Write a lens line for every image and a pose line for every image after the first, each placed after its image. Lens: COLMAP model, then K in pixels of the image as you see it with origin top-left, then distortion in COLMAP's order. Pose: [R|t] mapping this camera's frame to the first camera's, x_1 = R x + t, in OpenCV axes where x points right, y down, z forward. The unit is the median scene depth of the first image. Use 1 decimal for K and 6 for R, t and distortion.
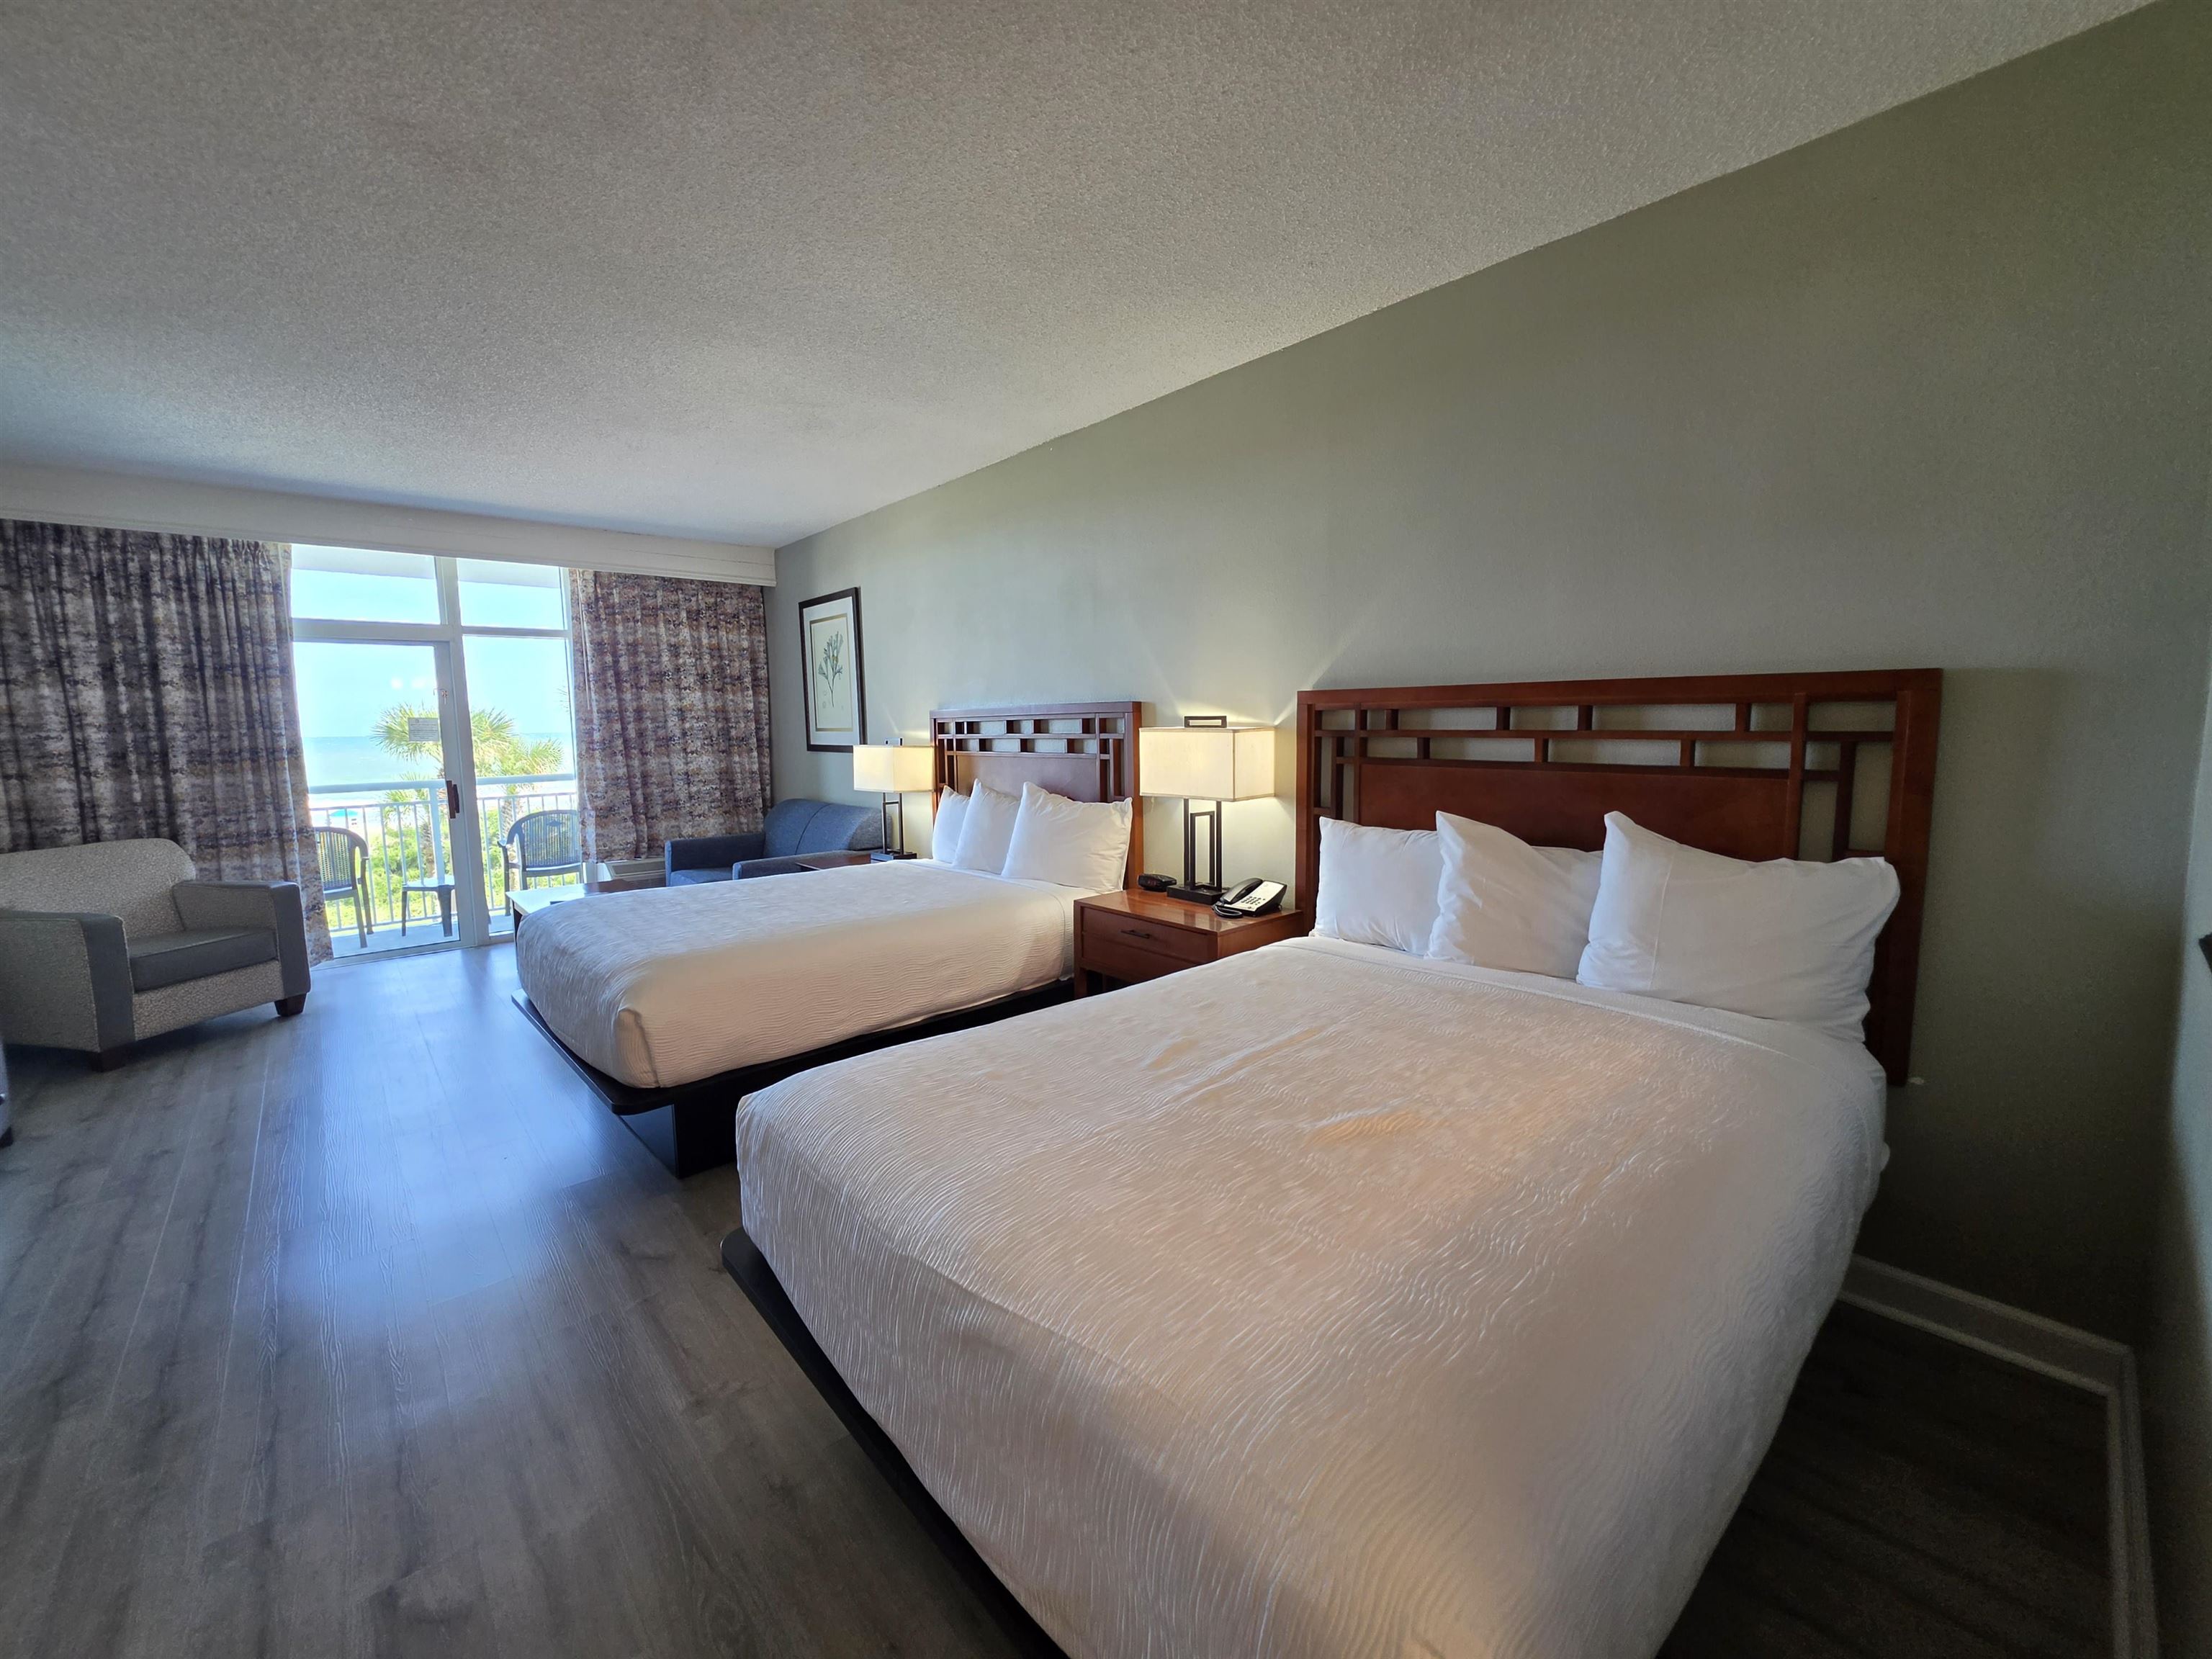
lens RADIAL K [[889.8, 0, 1097.5], [0, 889.8, 812.8], [0, 0, 1]] dist [-0.005207, 0.002528]
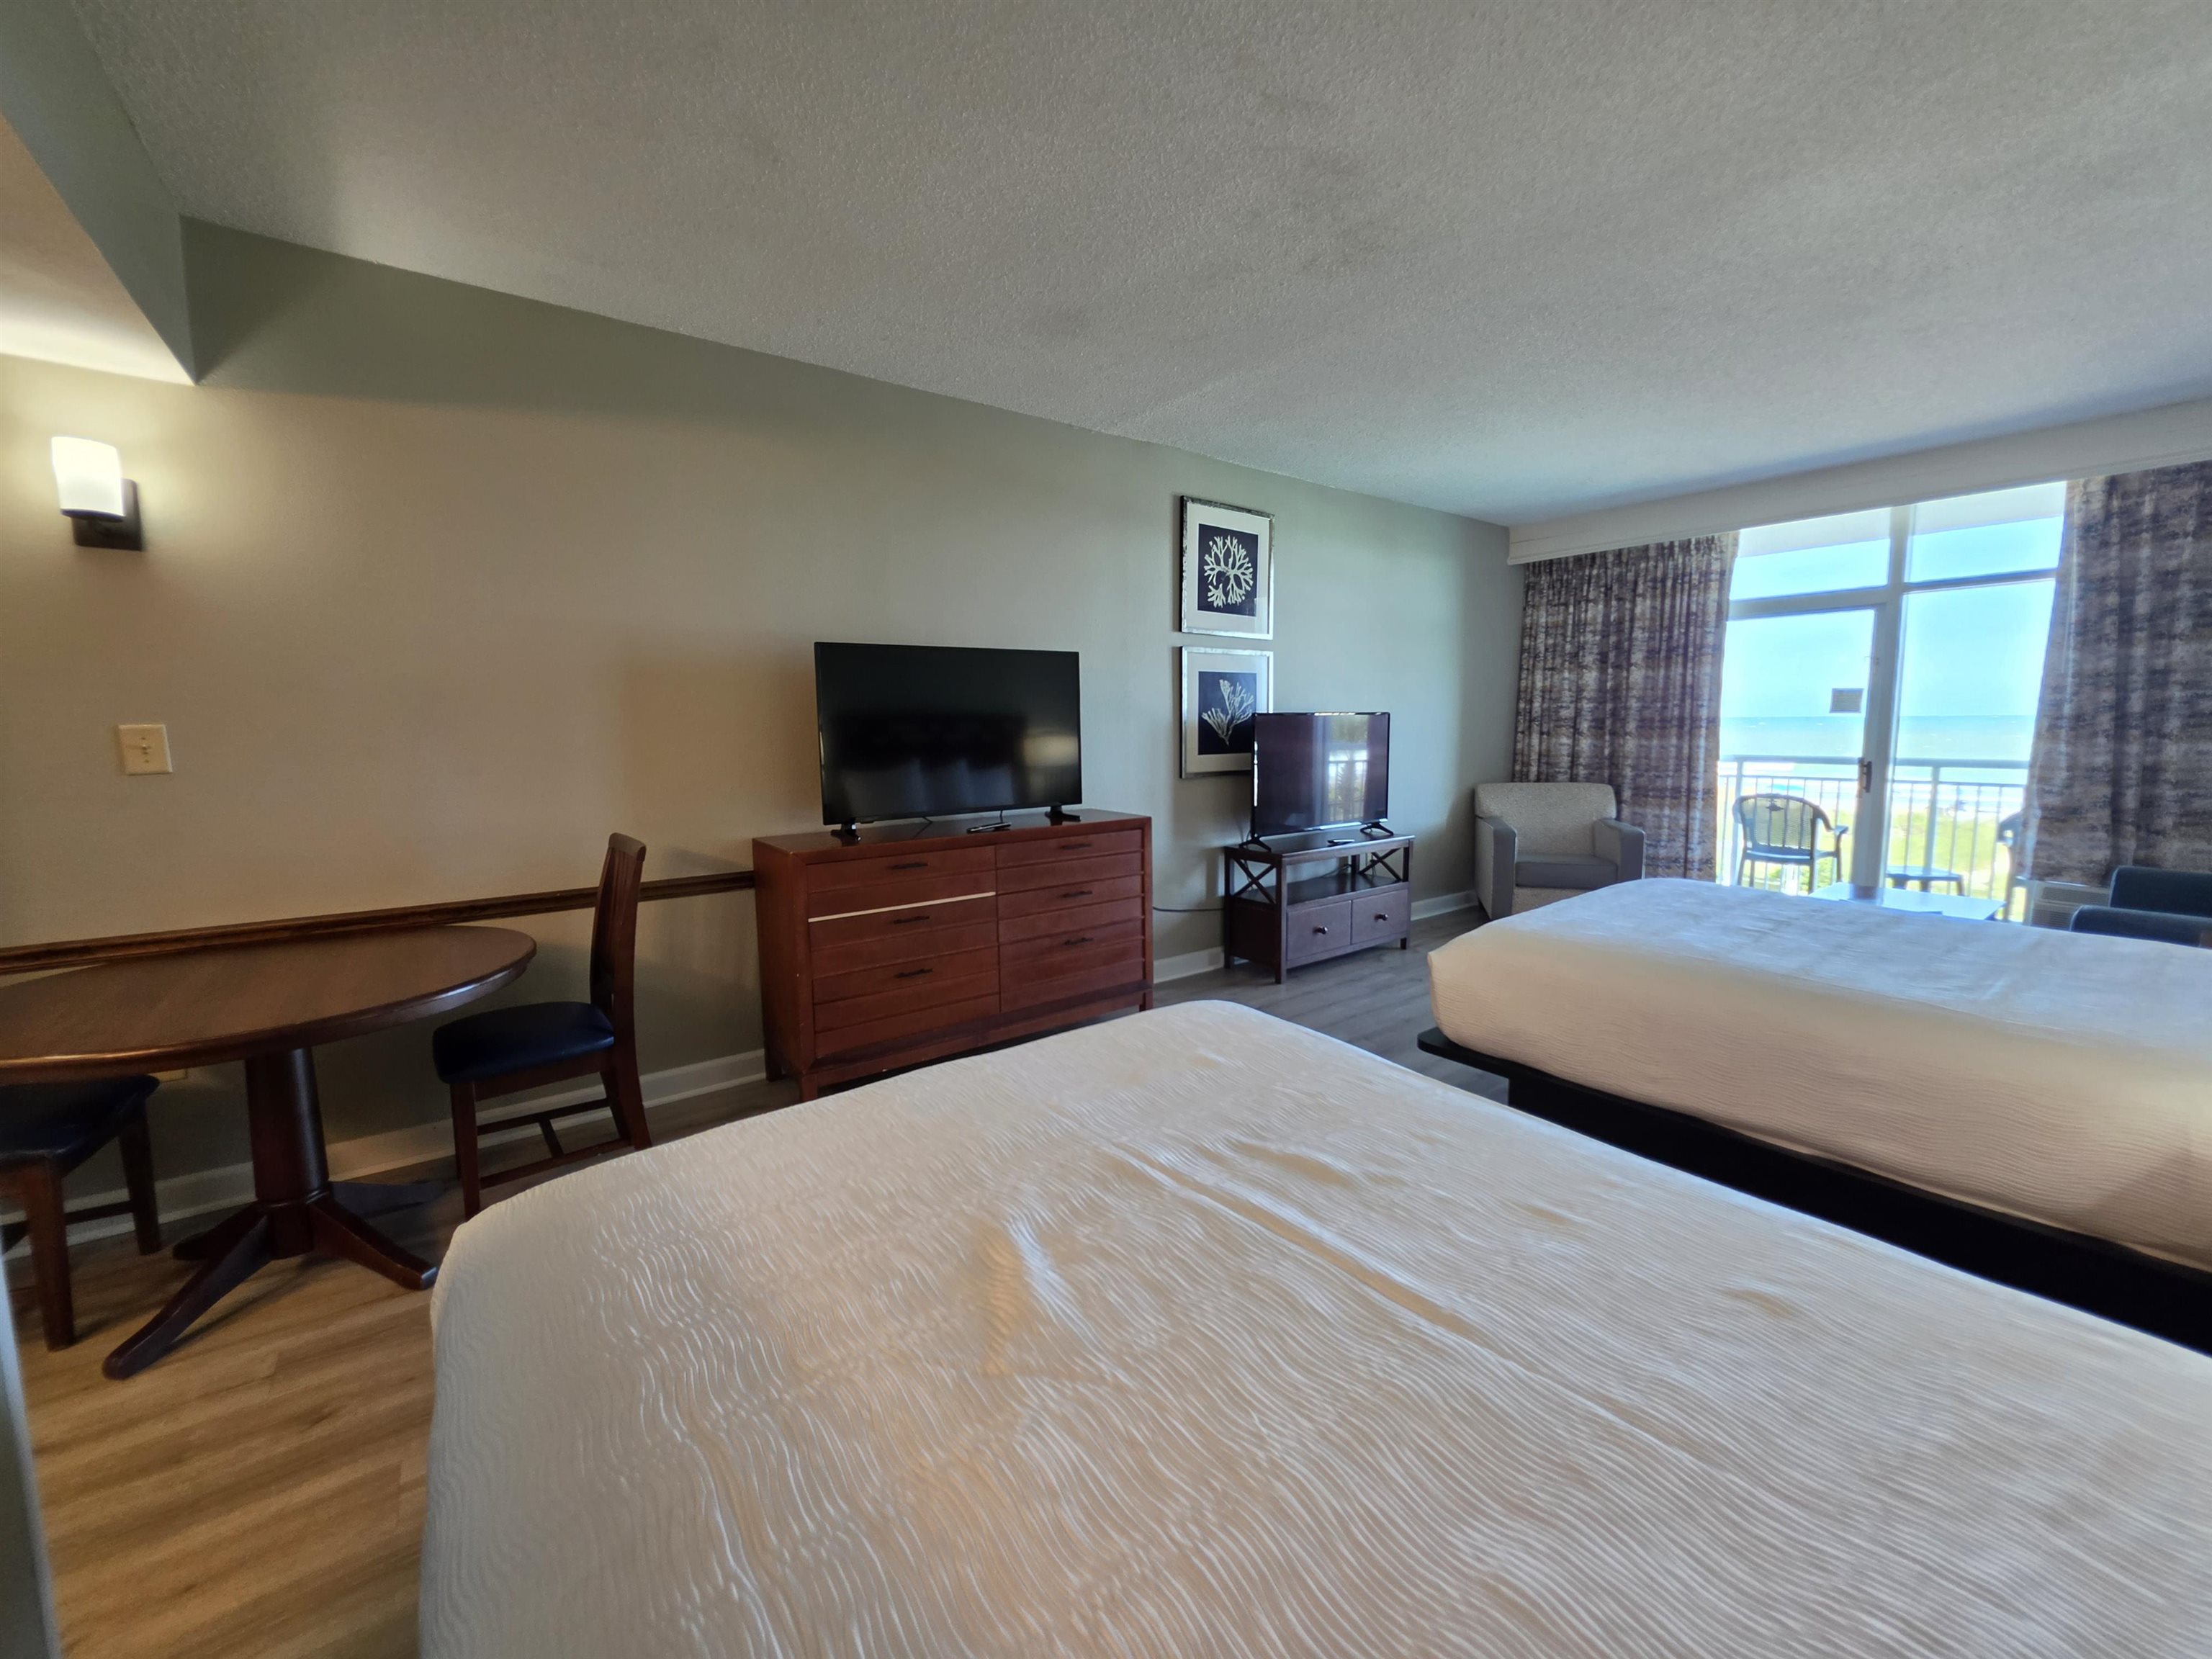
lens RADIAL K [[885.8, 0, 1101.4], [0, 885.8, 813.6], [0, 0, 1]] dist [-0.007927, 0.002735]
pose [[-0.078199, 0.121881, -0.989459, 0.291283], [-0.092923, 0.987287, 0.128958, -0.027419], [0.992598, 0.102028, -0.065880, 0.344907]]
